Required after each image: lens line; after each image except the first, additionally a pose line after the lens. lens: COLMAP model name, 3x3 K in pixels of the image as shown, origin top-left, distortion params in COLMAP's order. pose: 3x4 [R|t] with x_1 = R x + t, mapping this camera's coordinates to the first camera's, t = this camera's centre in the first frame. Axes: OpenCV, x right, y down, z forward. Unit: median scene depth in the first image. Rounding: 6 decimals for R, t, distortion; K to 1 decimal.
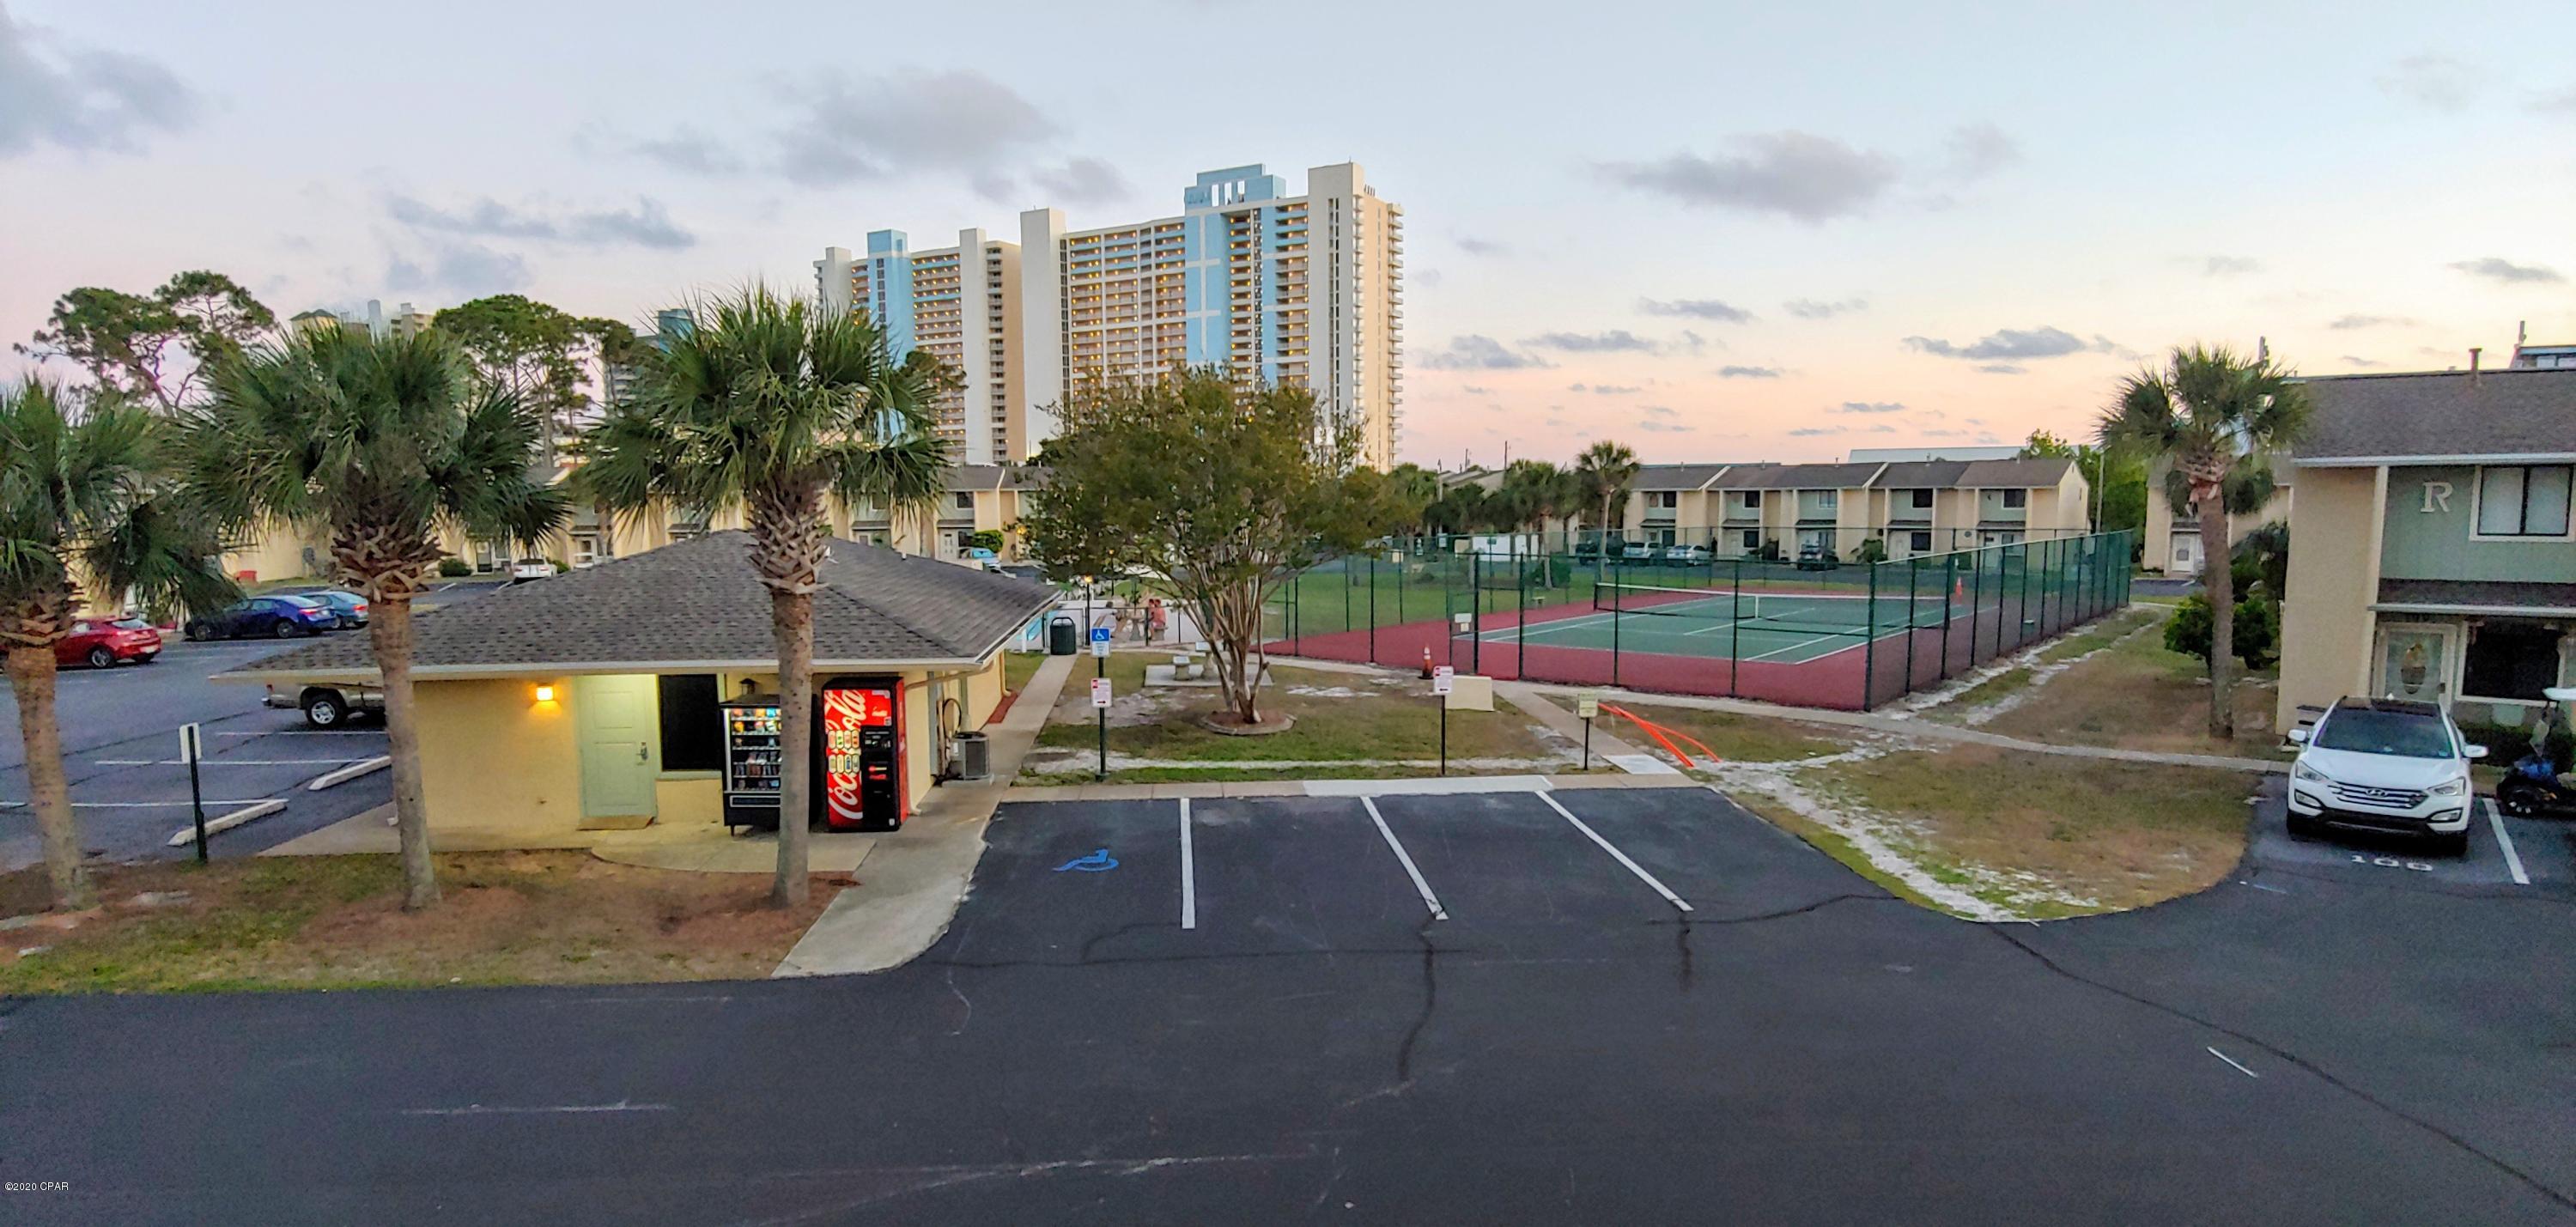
lens RADIAL K [[1292.2, 0, 1284.4], [0, 1292.2, 647.5], [0, 0, 1]] dist [-0.012375, -0.002734]
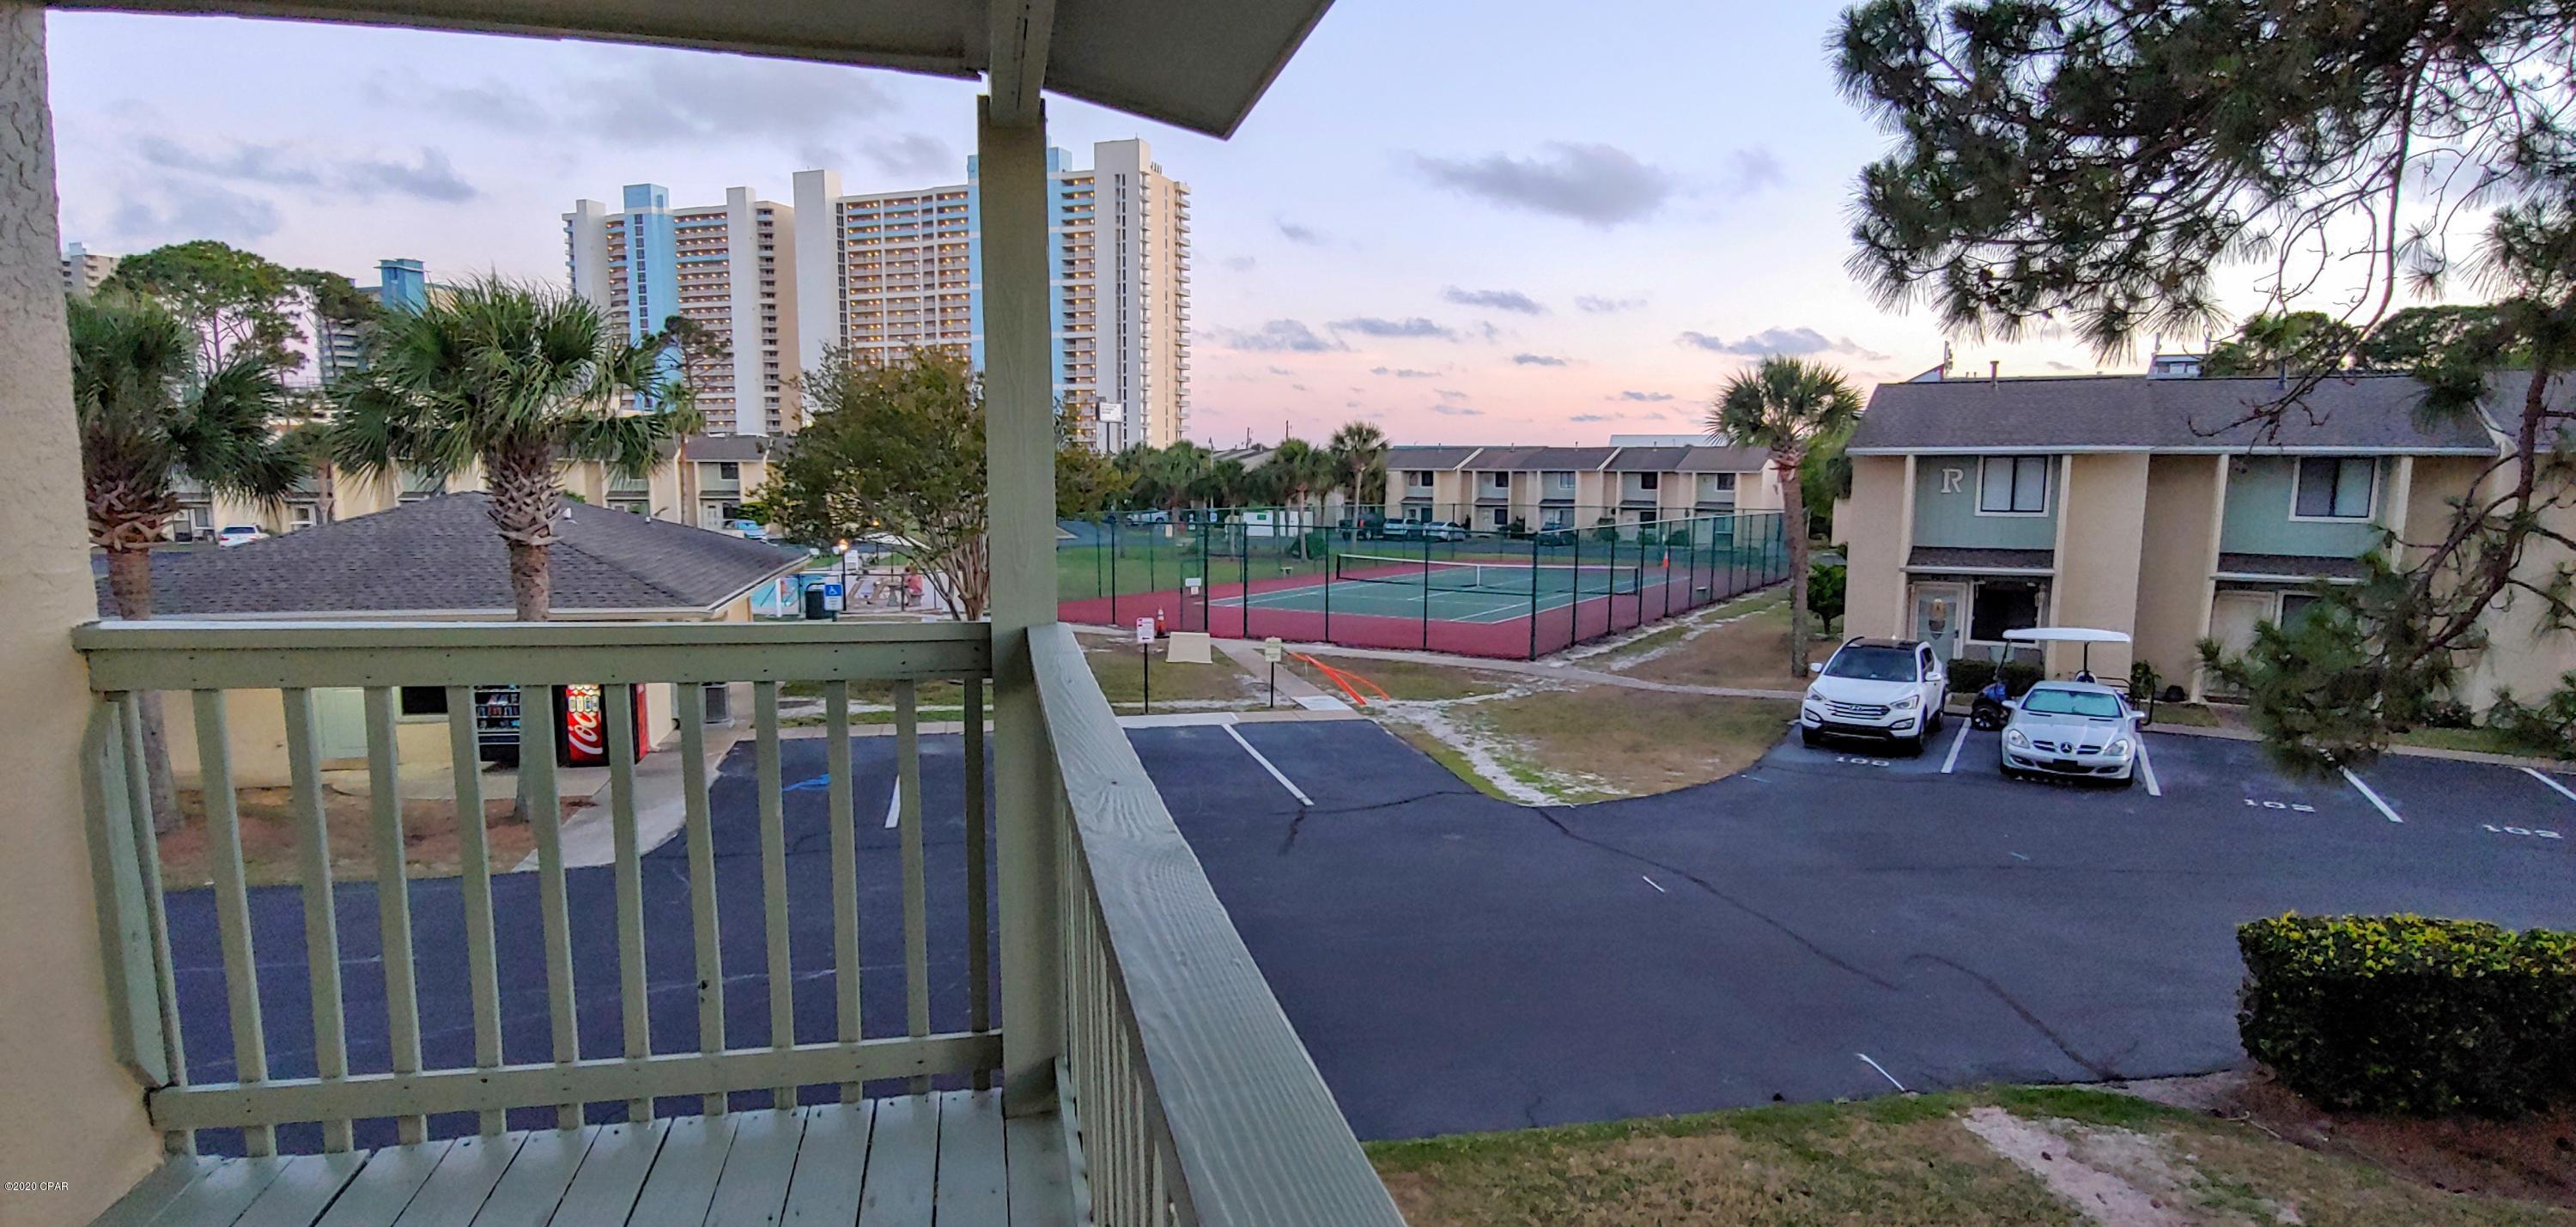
lens RADIAL K [[1292.2, 0, 1284.1], [0, 1292.2, 643.3], [0, 0, 1]] dist [-0.012375, -0.002734]
pose [[0.987569, -0.006839, 0.157034, 0.050000], [0.004672, 0.999889, 0.014167, 0.016612], [-0.157114, -0.013257, 0.987492, -0.115022]]
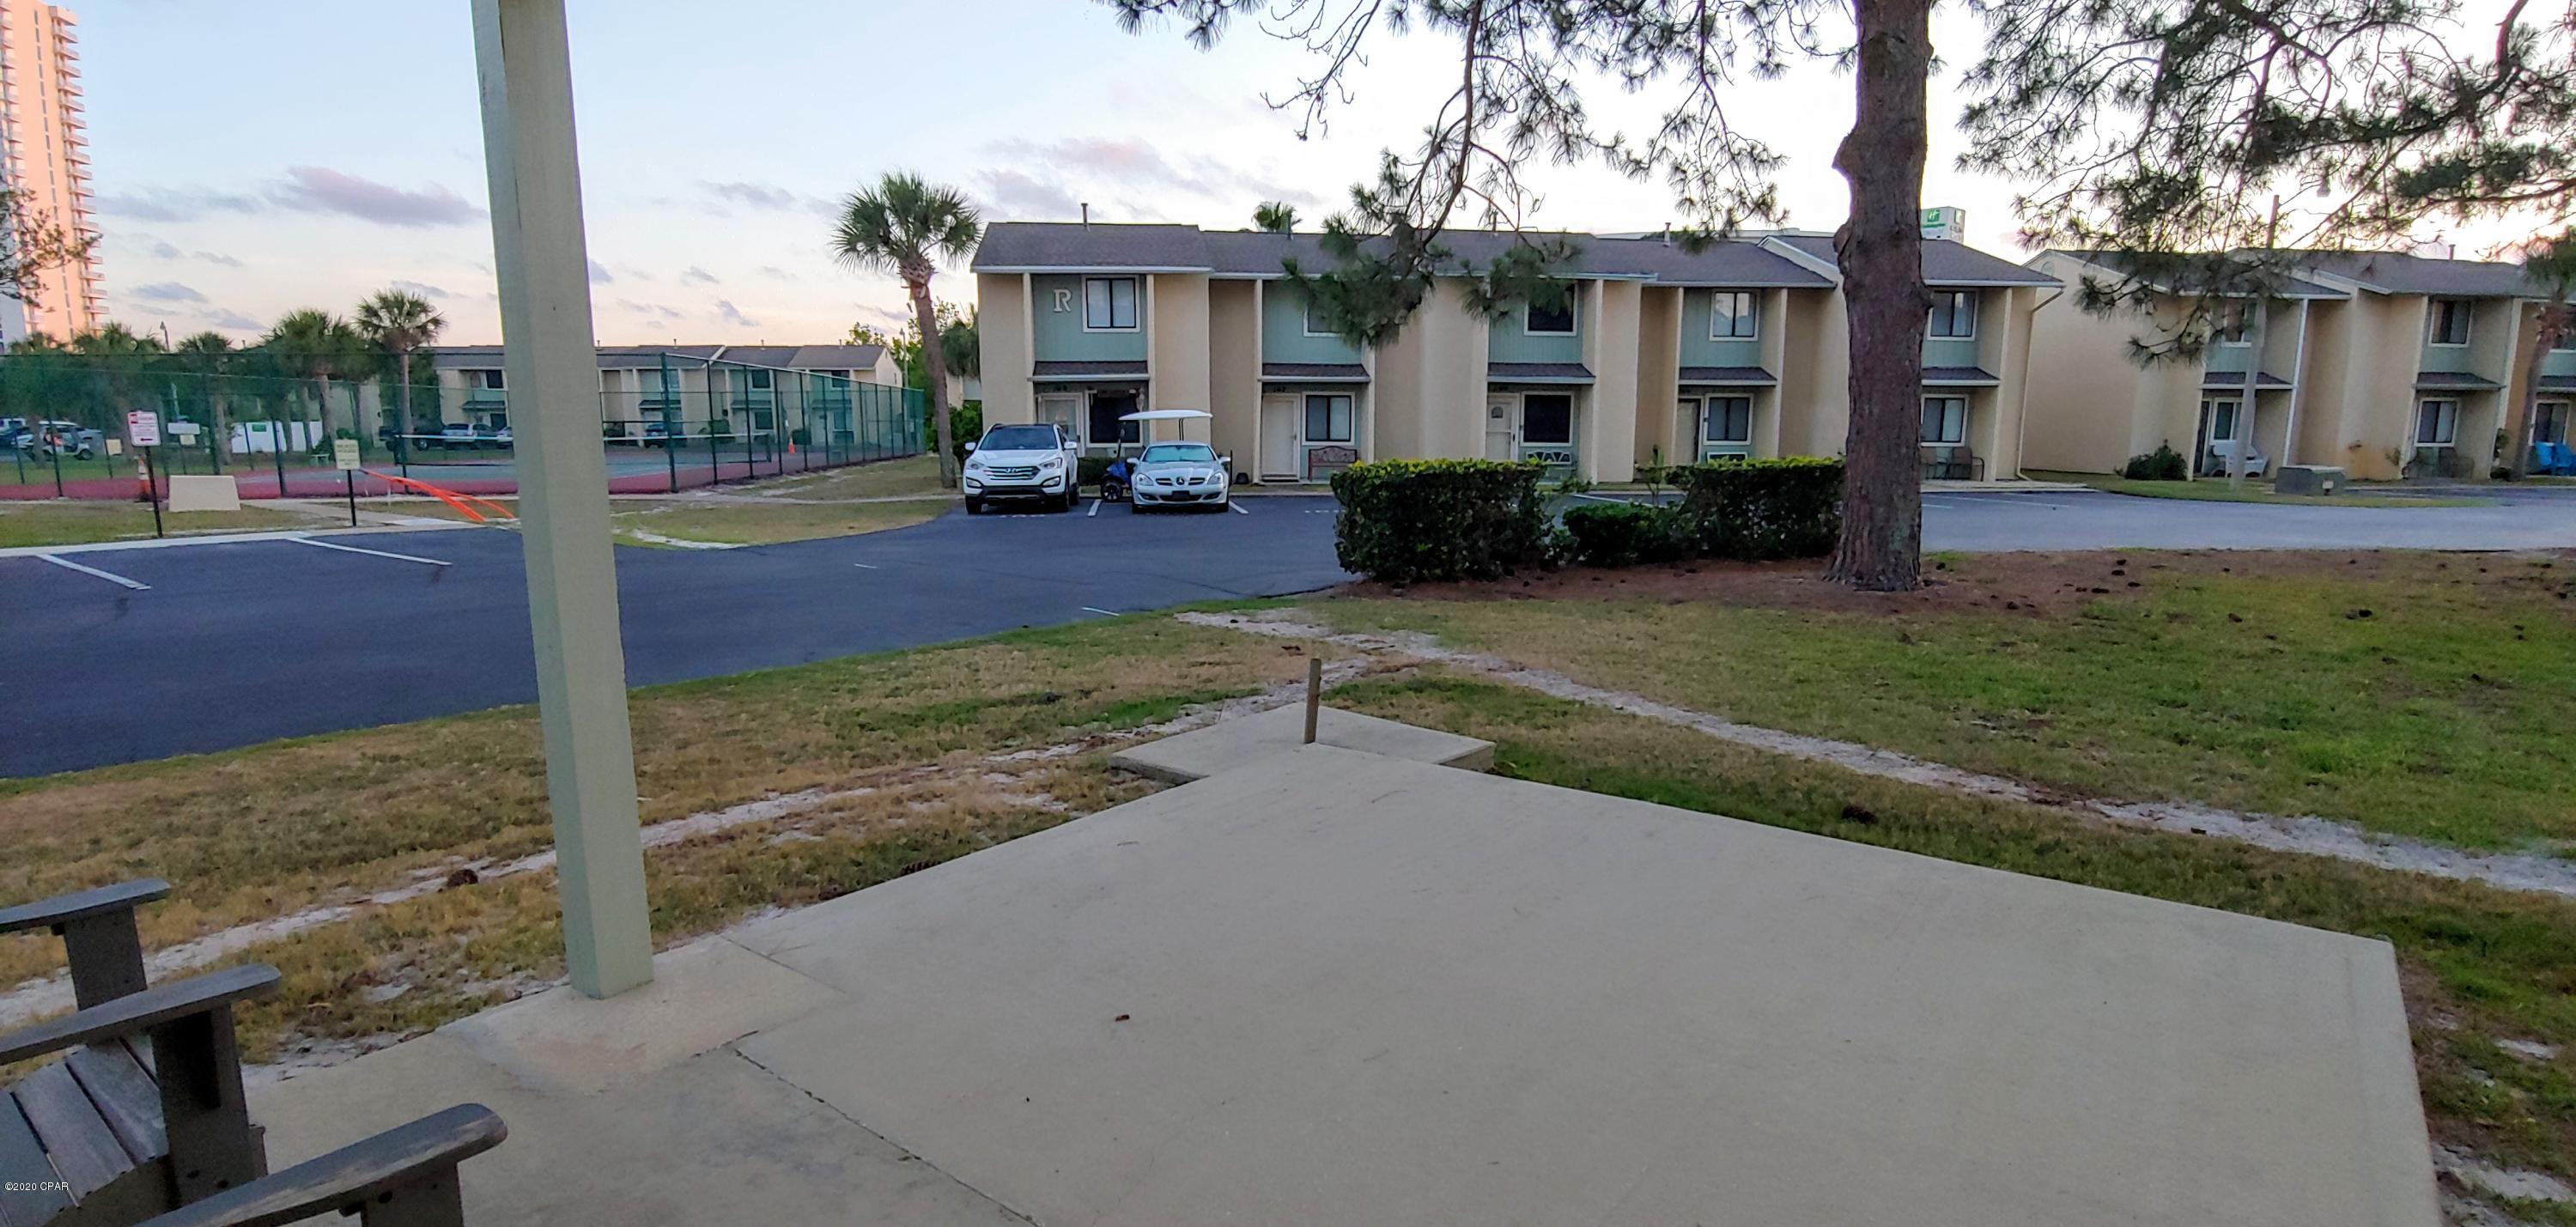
lens RADIAL K [[1292.2, 0, 1288.0], [0, 1292.2, 625.2], [0, 0, 1]] dist [-0.012375, -0.002734]
pose [[0.680495, -0.113403, 0.723924, 0.007688], [0.082873, 0.993524, 0.077735, 0.120109], [-0.728051, 0.007096, 0.685486, -0.118596]]
